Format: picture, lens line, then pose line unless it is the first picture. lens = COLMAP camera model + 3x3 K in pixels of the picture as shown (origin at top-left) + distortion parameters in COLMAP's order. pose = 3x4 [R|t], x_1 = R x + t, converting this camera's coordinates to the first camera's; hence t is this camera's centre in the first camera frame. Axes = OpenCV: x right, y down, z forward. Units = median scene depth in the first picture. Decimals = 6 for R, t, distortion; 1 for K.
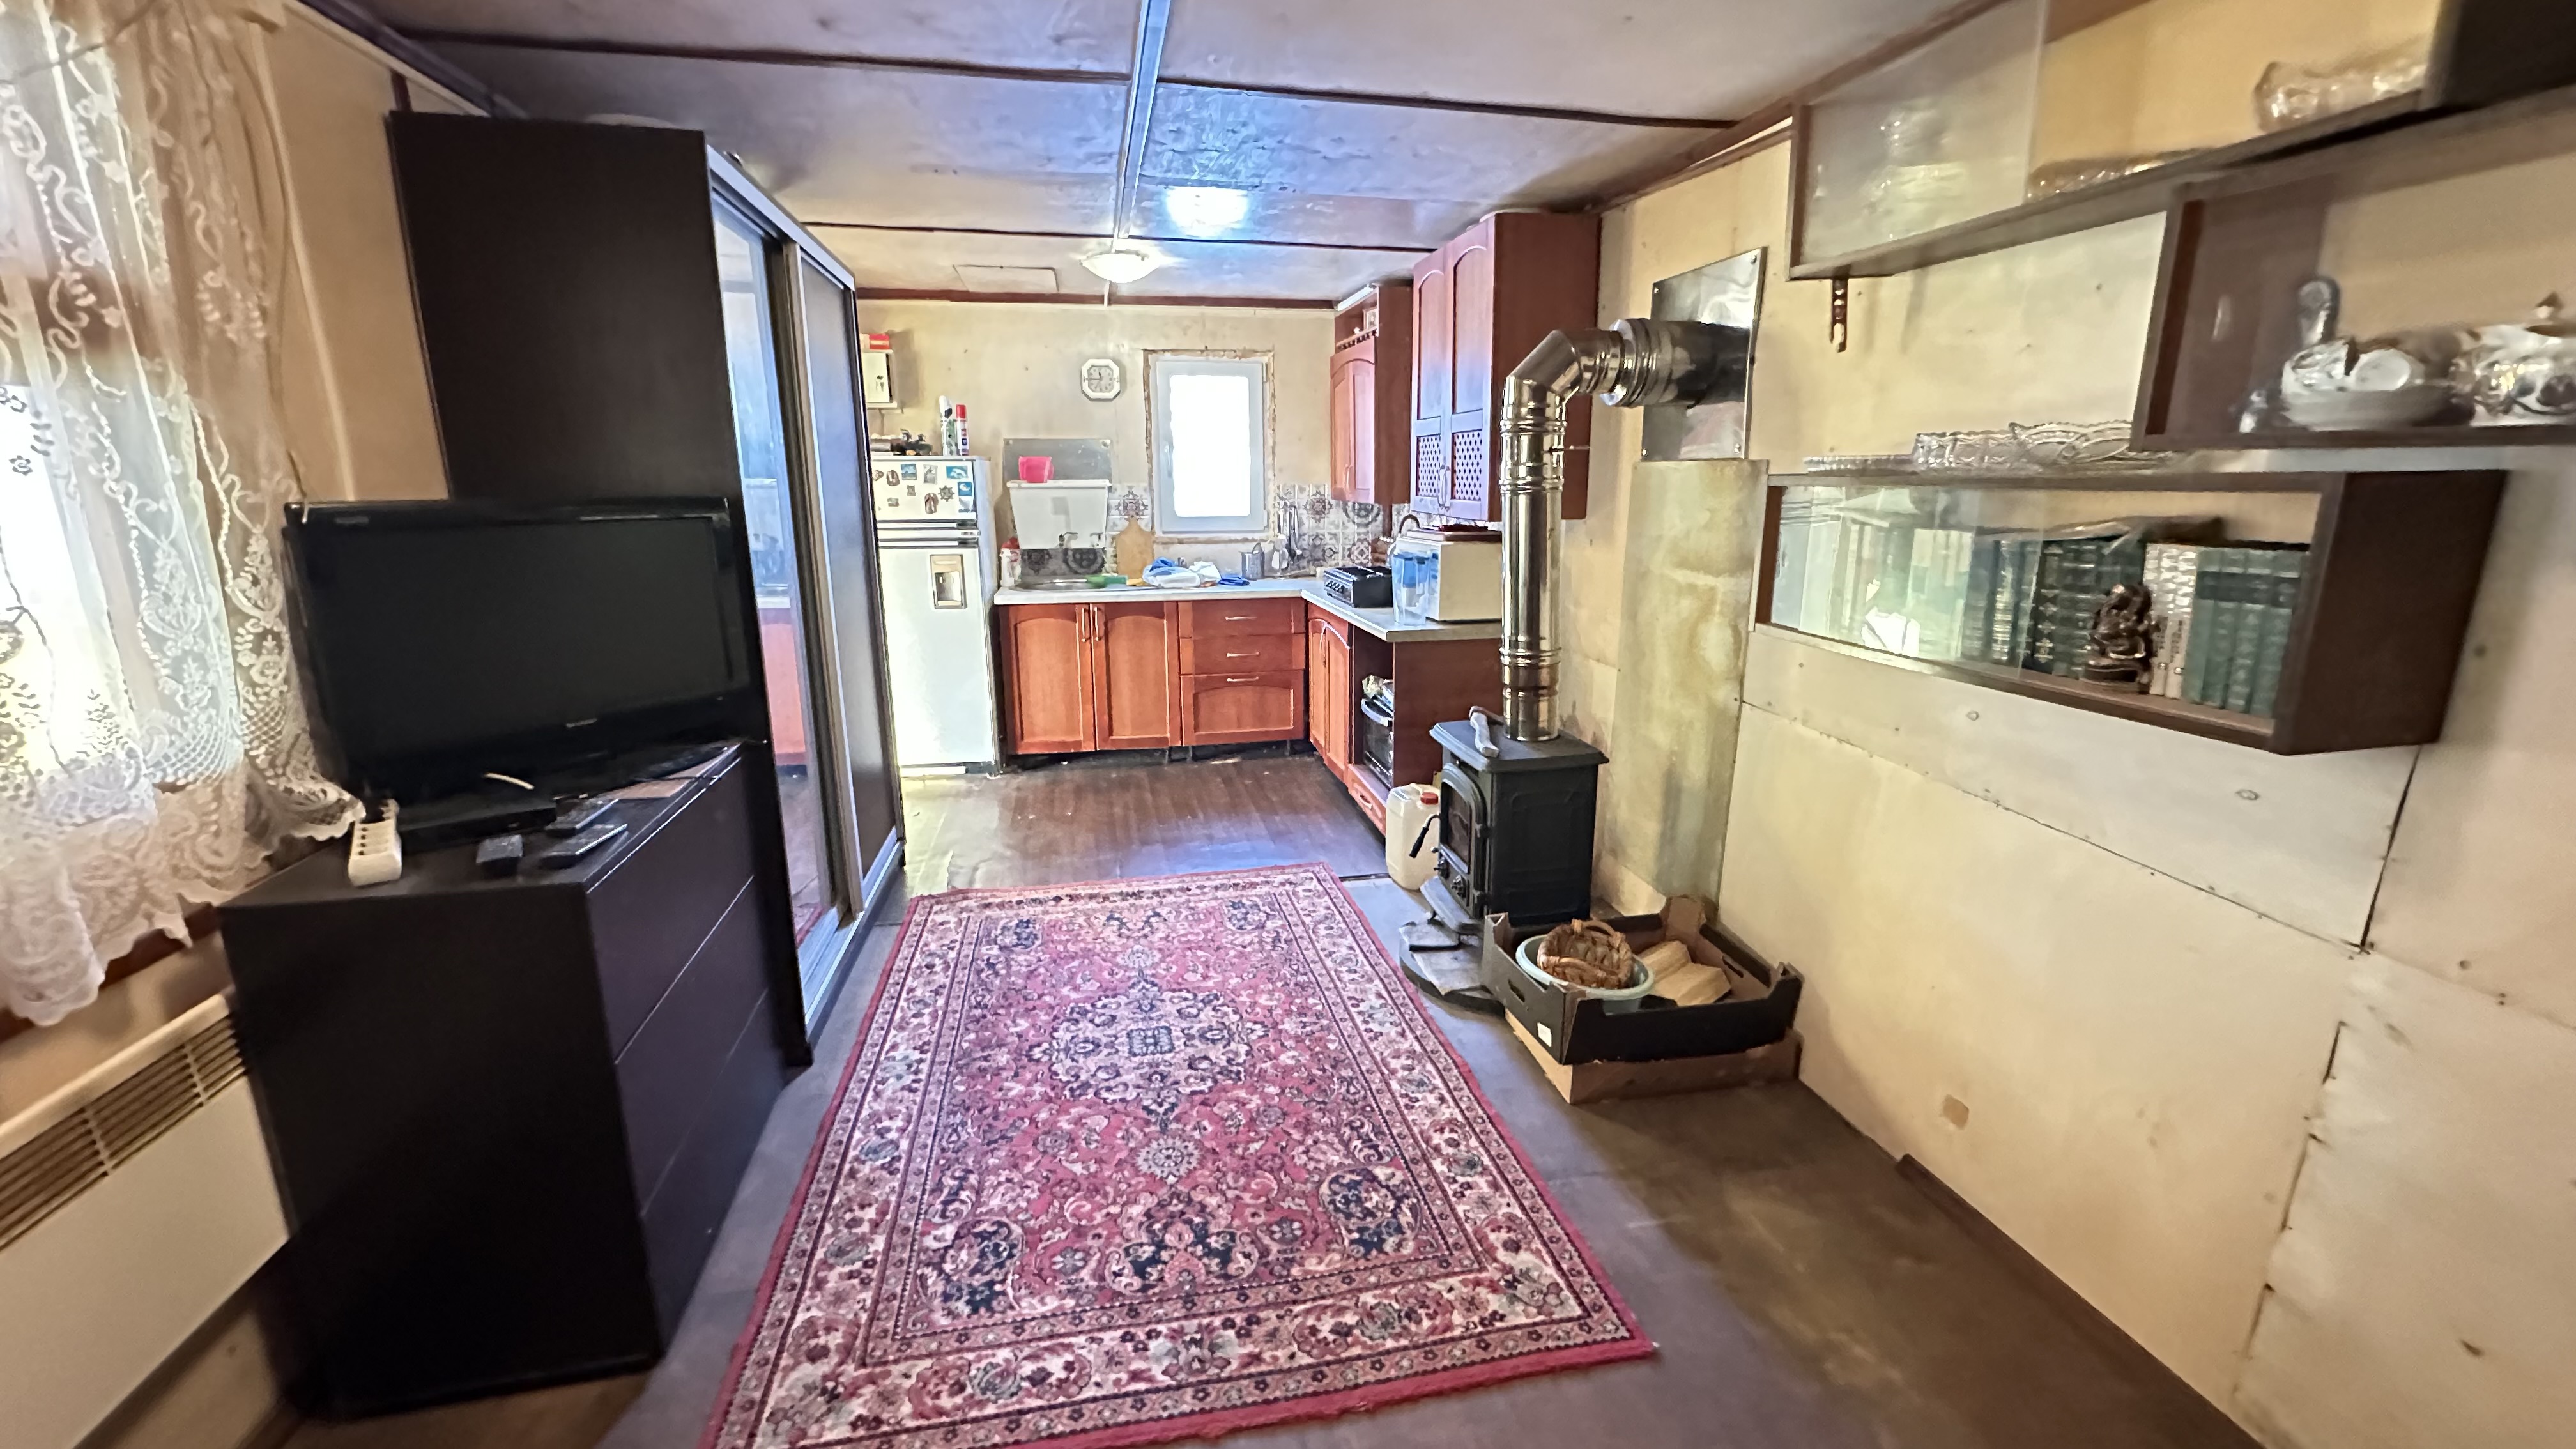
lens RADIAL K [[1021.4, 0, 1291.7], [0, 1021.4, 717.8], [0, 0, 1]] dist [-0.003925, 0.000851]
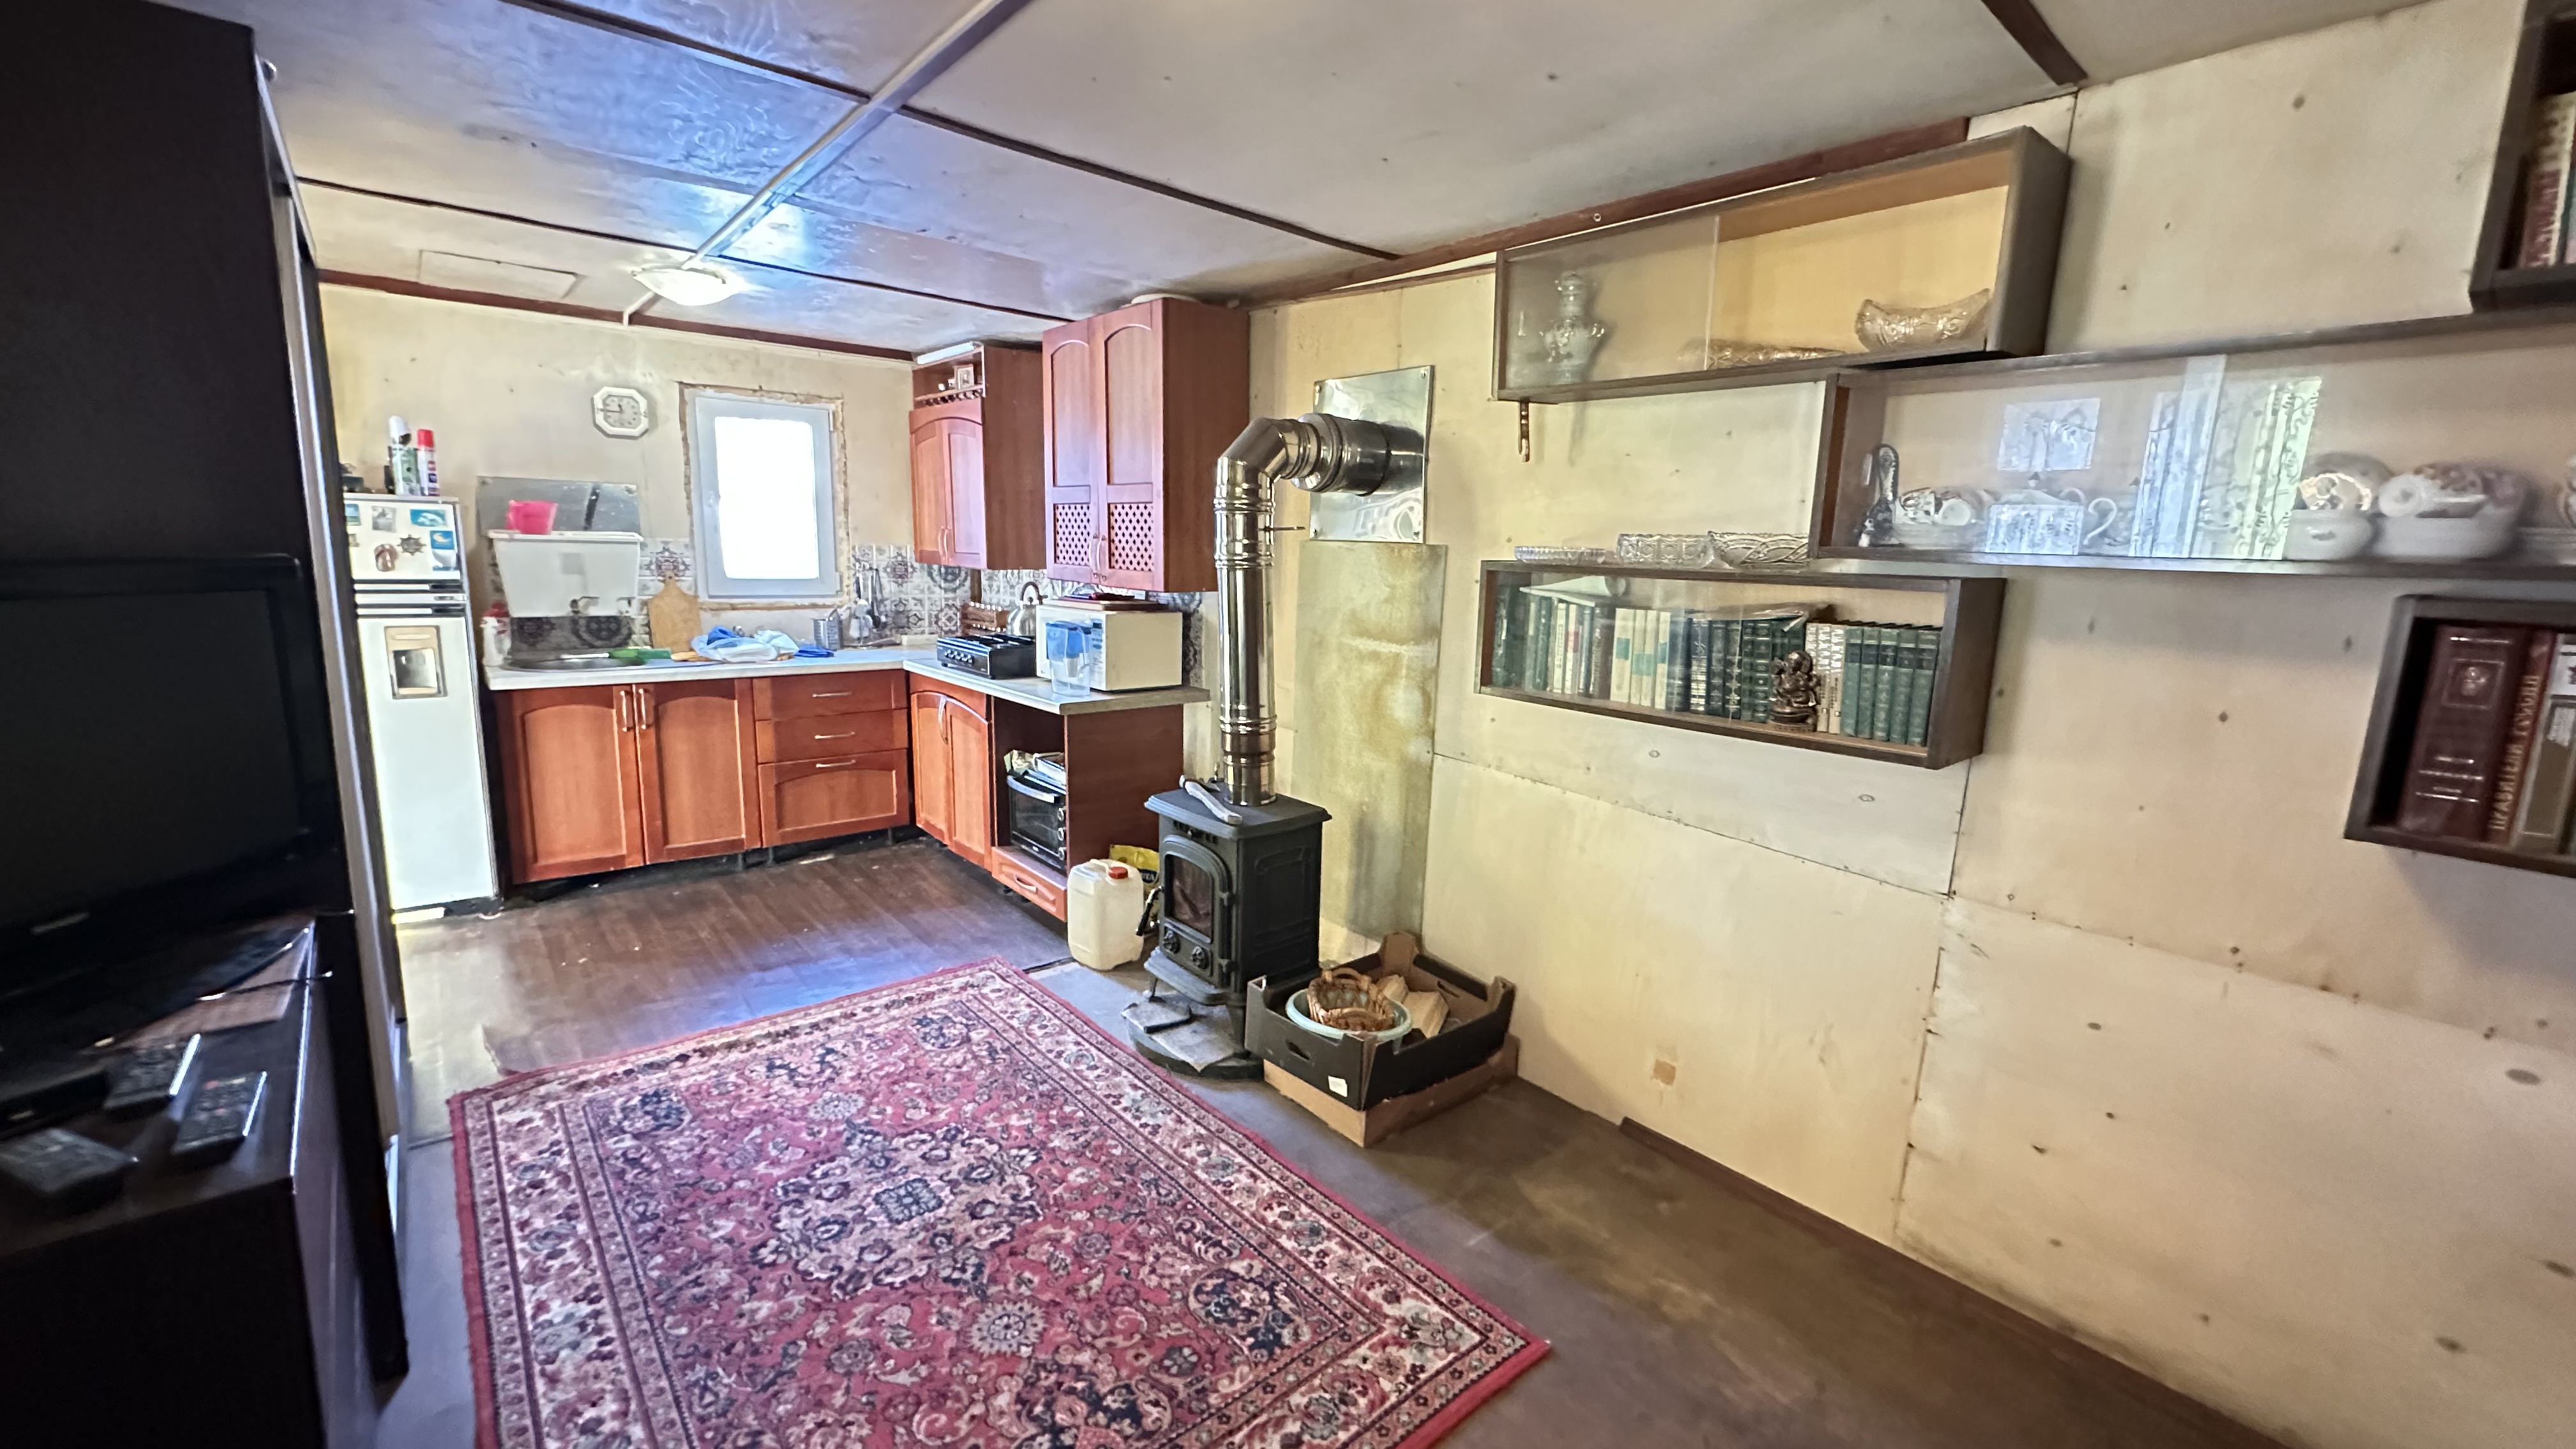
lens RADIAL K [[1021.4, 0, 1293.1], [0, 1021.4, 716.3], [0, 0, 1]] dist [-0.003925, 0.000851]
pose [[0.872358, -0.050828, 0.486218, -0.277576], [0.079071, 0.996155, -0.037733, -0.029744], [-0.482431, 0.071362, 0.873022, 0.085449]]
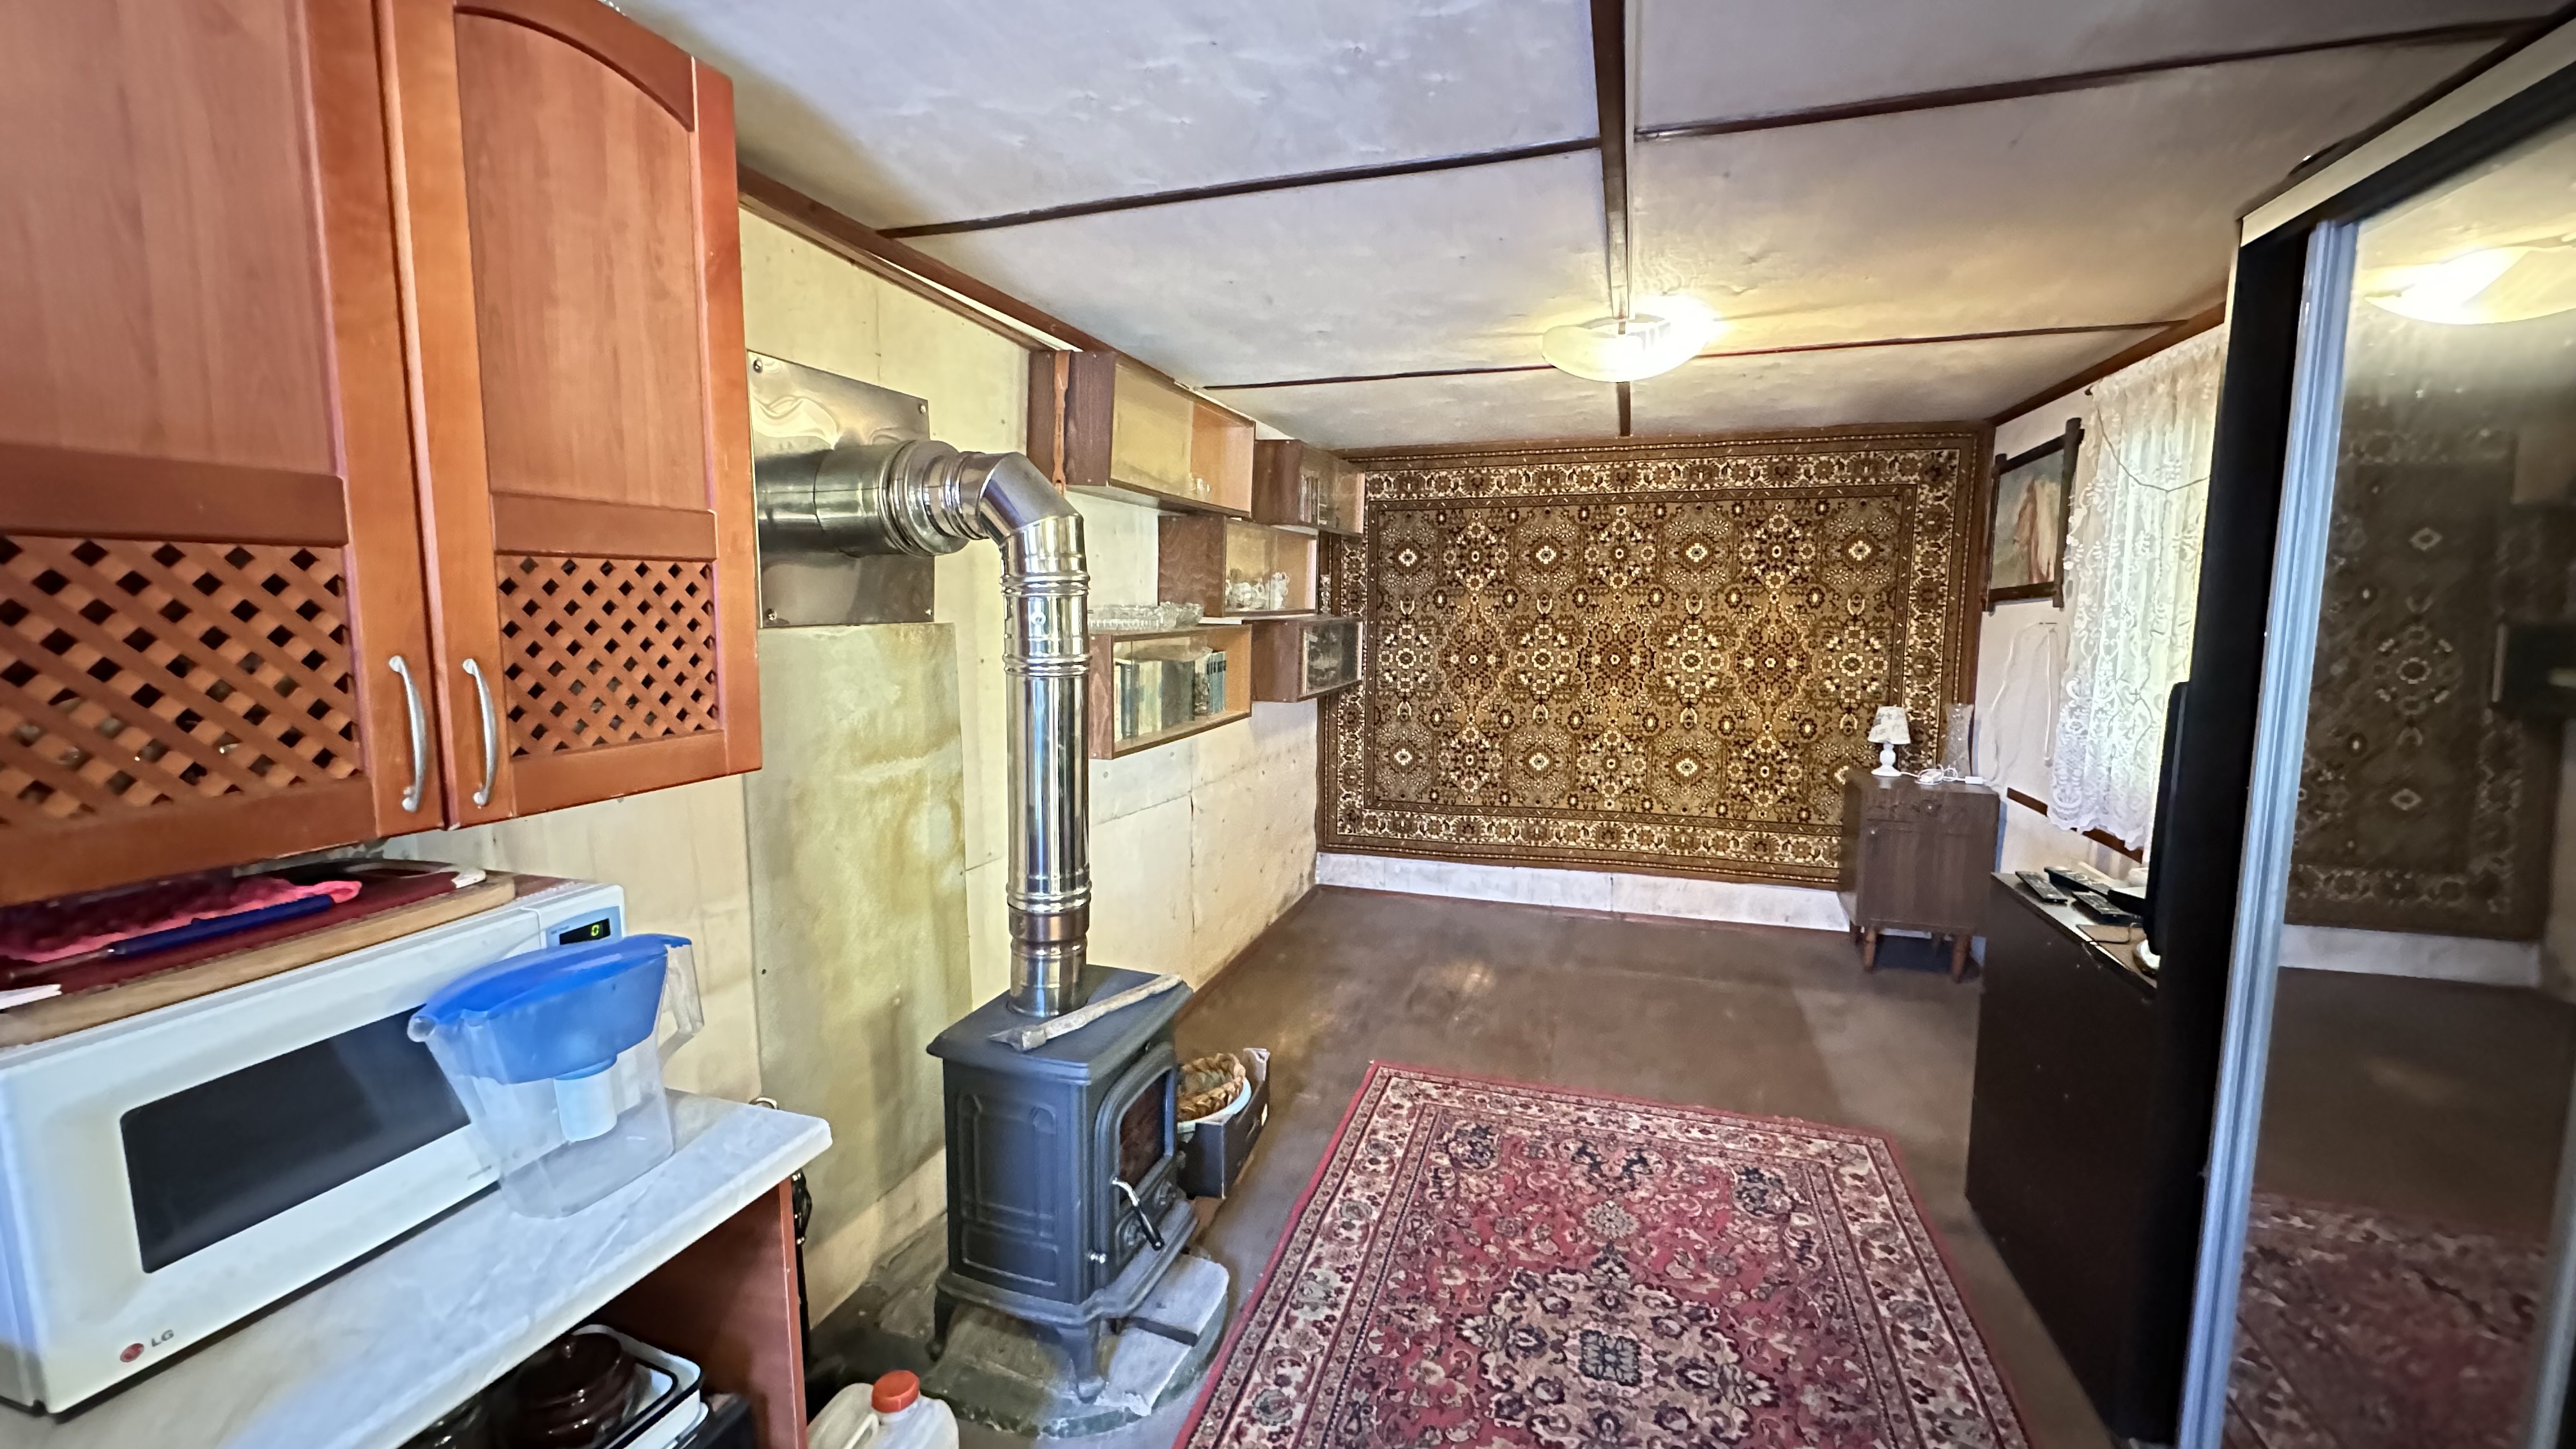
lens RADIAL K [[1021.4, 0, 1292.4], [0, 1021.4, 715.7], [0, 0, 1]] dist [-0.003925, 0.000851]
pose [[-0.870104, -0.055443, 0.489739, -0.310919], [0.114813, 0.943515, 0.310801, -0.458461], [-0.479308, 0.326658, -0.814591, 1.757857]]
